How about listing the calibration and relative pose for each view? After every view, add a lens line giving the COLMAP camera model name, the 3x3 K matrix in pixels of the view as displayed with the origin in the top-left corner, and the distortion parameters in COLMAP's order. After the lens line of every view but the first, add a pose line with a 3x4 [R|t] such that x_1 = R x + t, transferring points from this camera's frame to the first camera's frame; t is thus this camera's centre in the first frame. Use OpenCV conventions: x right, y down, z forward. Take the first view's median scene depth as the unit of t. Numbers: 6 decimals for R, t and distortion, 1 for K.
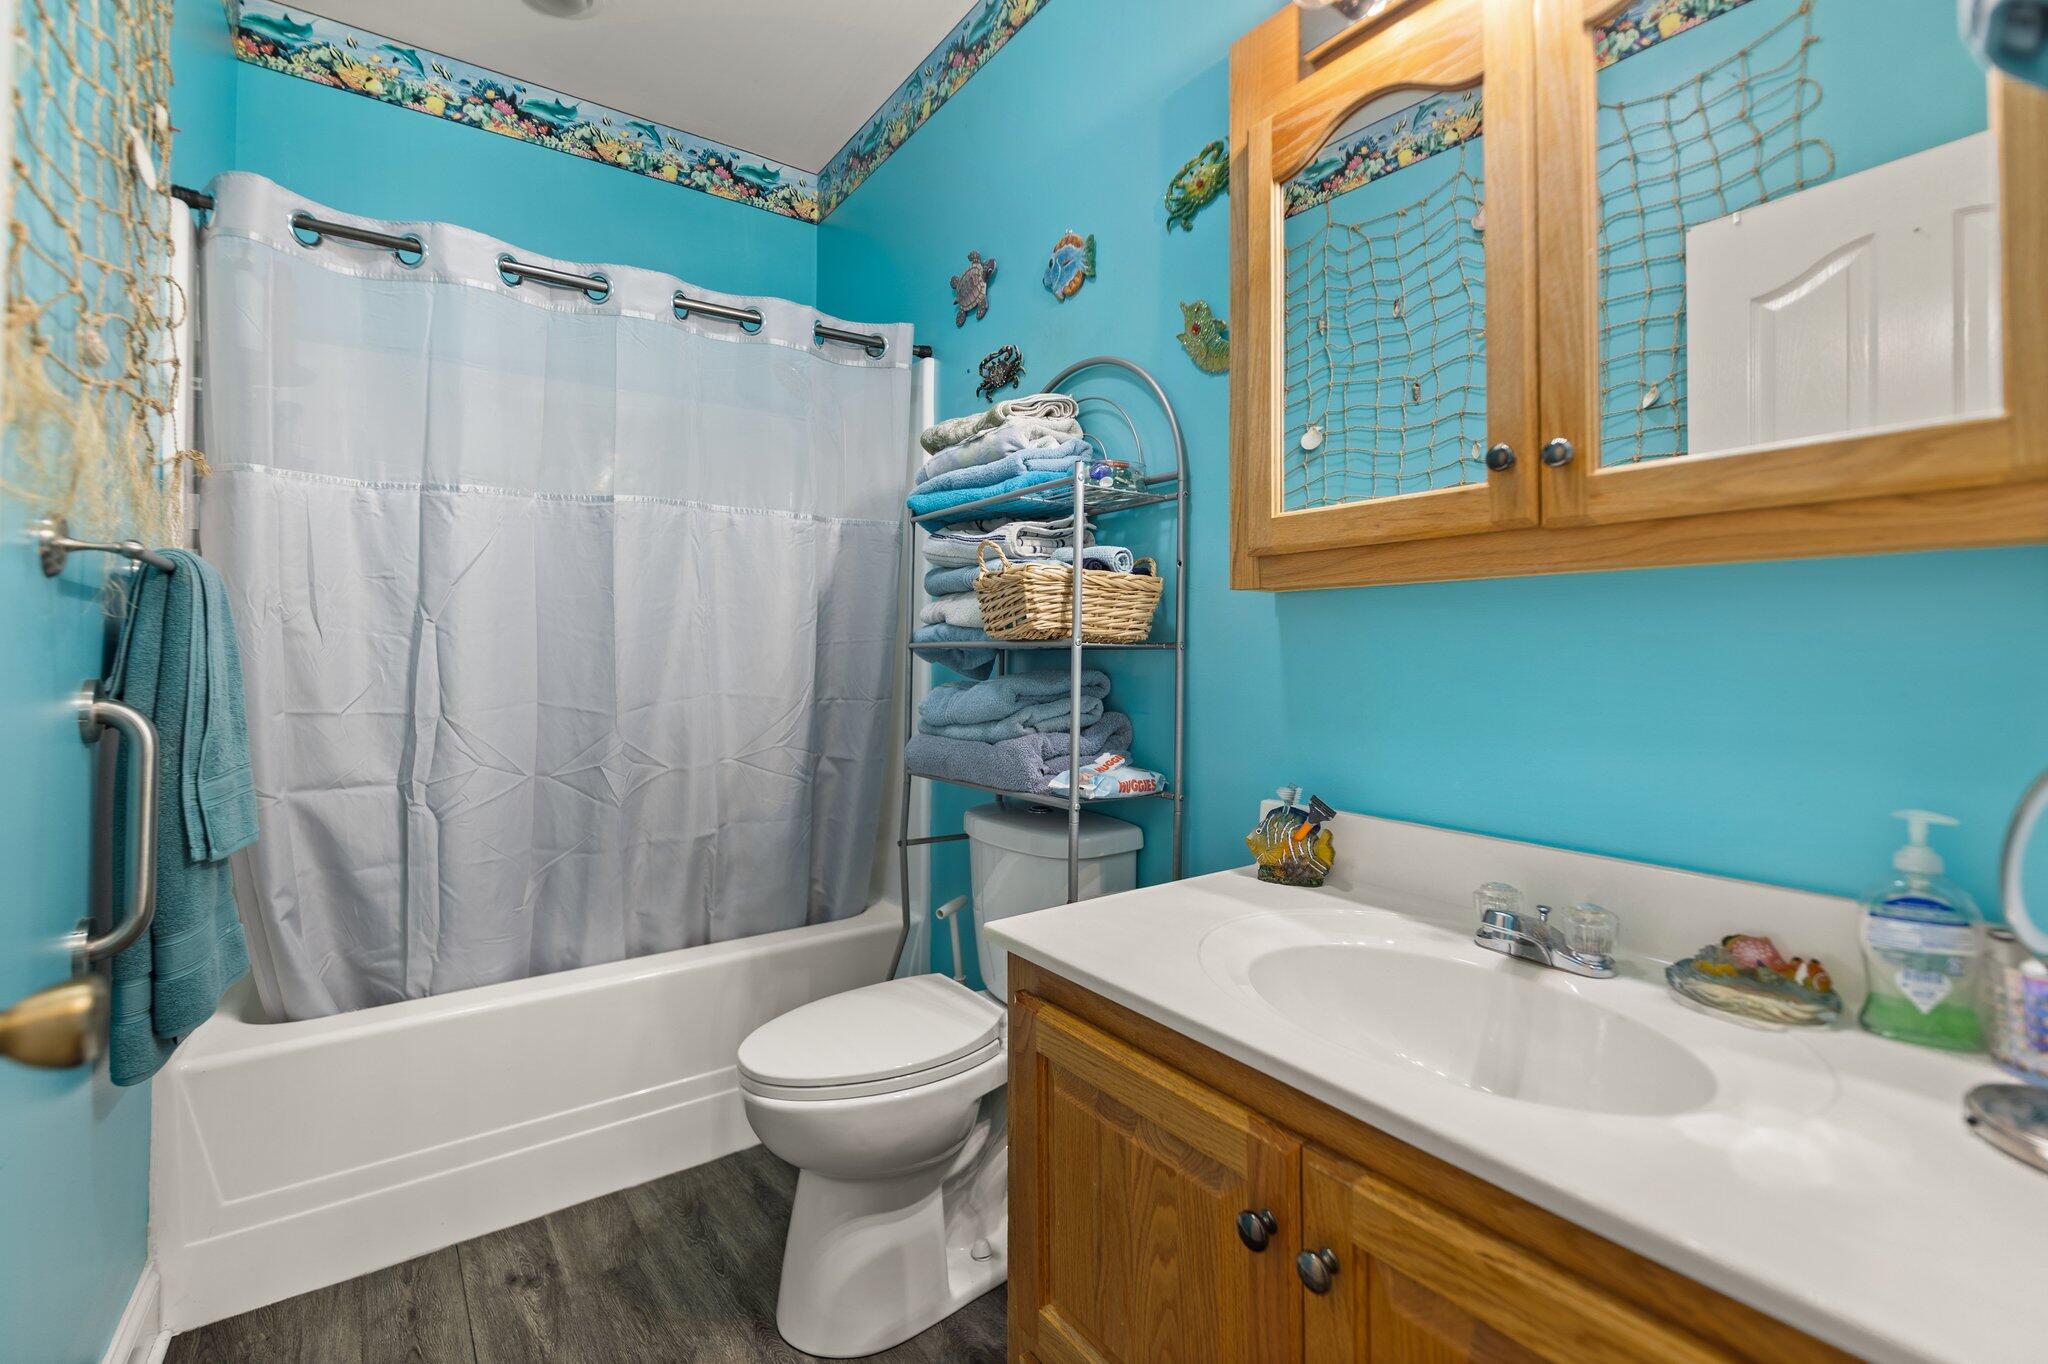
lens RADIAL K [[893.1, 0, 983.7], [0, 893.1, 631.5], [0, 0, 1]] dist [0.000844, 0.000191]
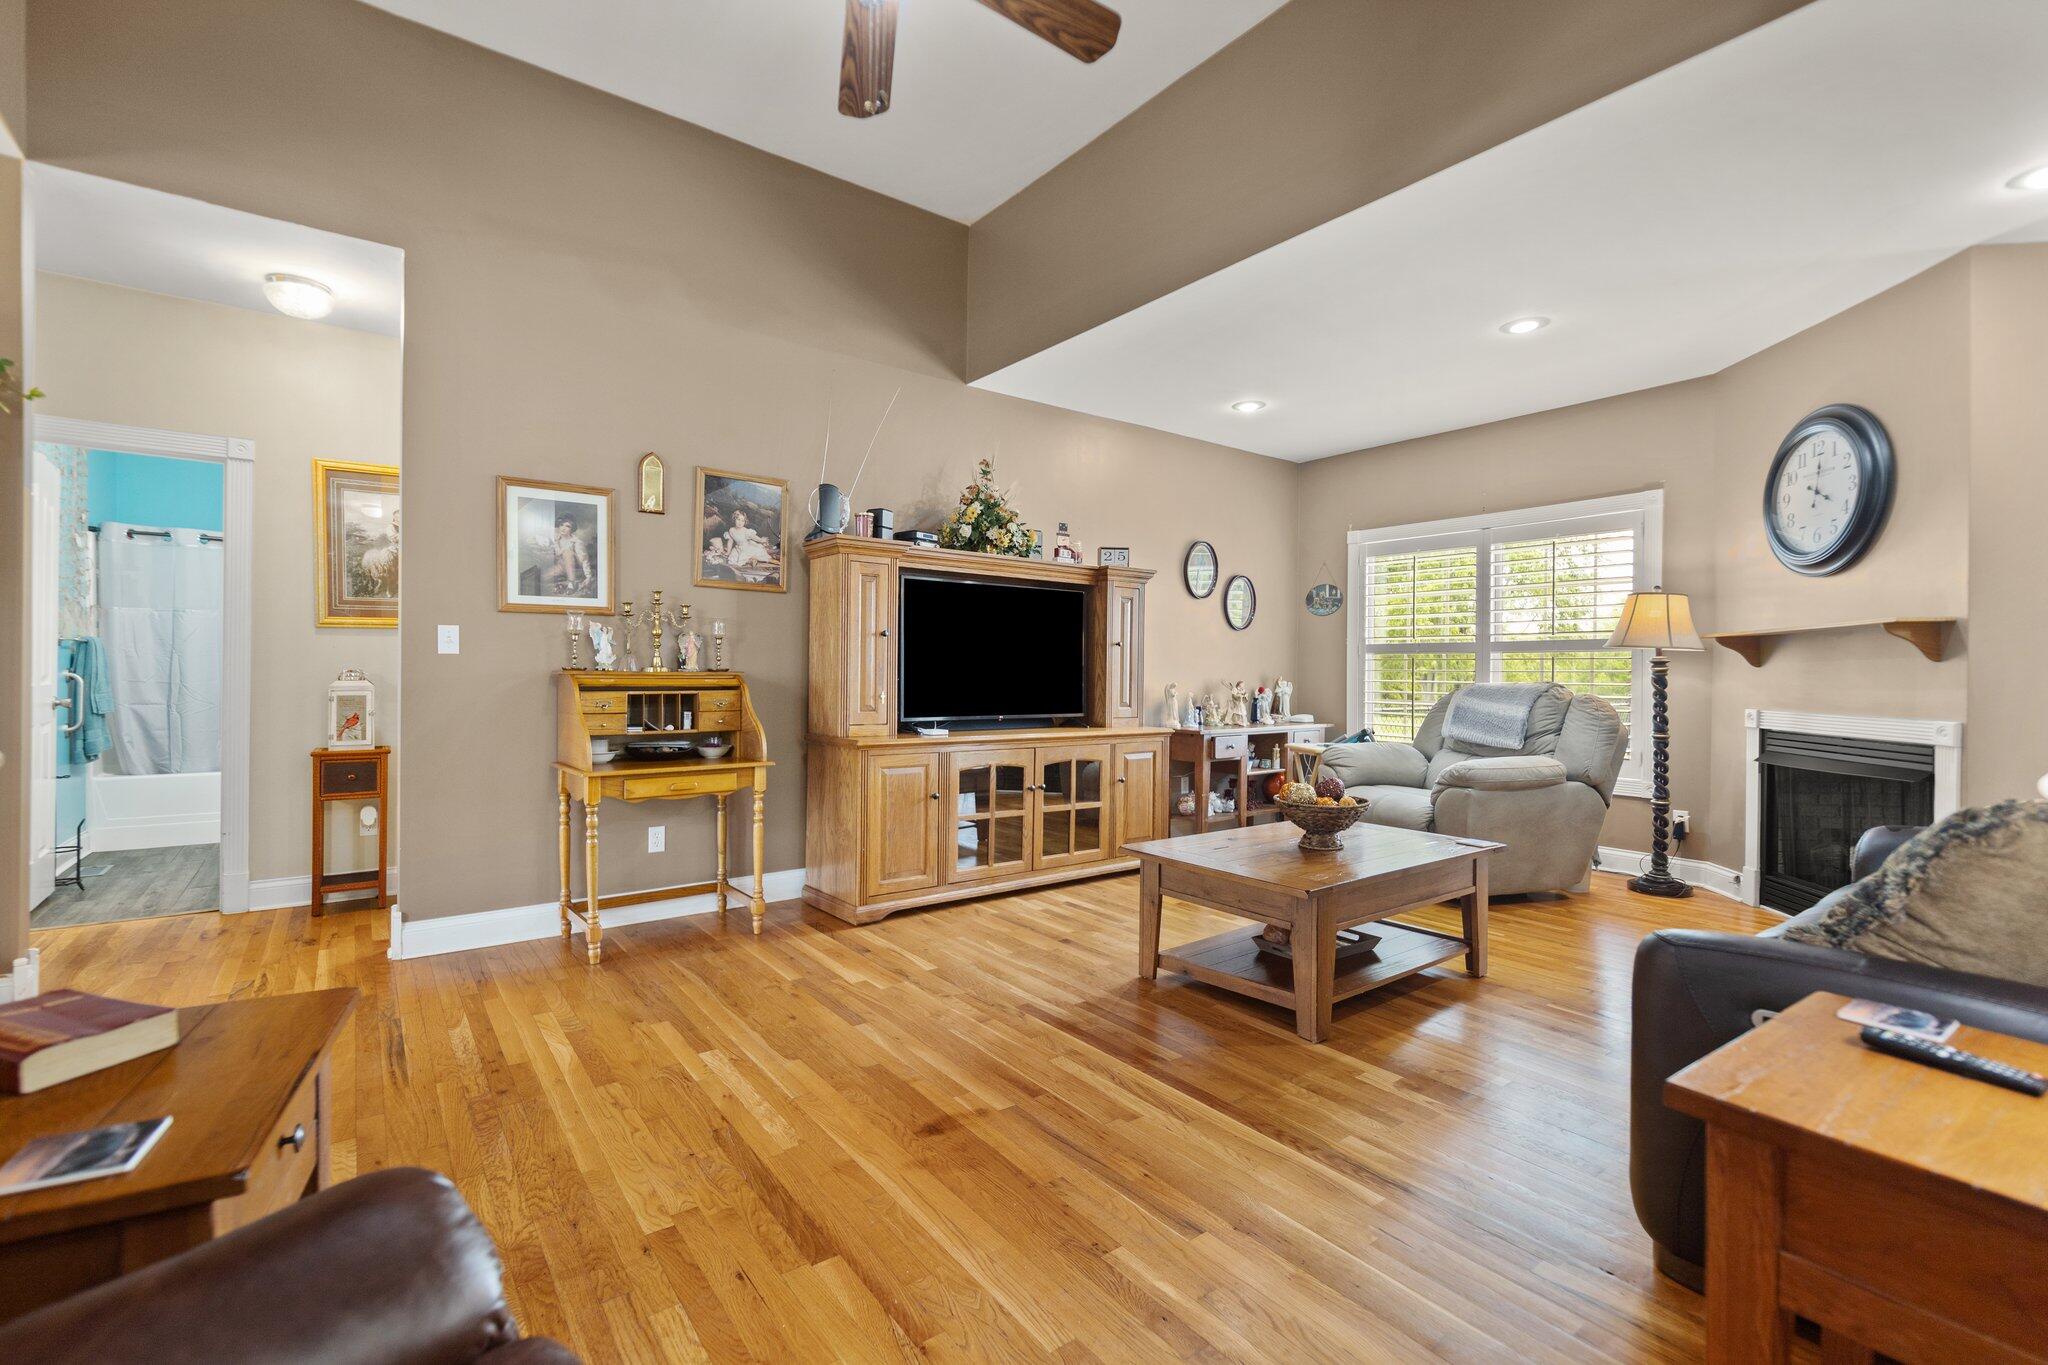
lens RADIAL K [[894.6, 0, 1015.2], [0, 894.6, 666.6], [0, 0, 1]] dist [-0.001058, -0.000316]
pose [[0.999106, -0.000646, 0.042262, 2.451873], [-0.000062, 0.999860, 0.016751, -0.017840], [-0.042267, -0.016738, 0.998966, -2.531629]]
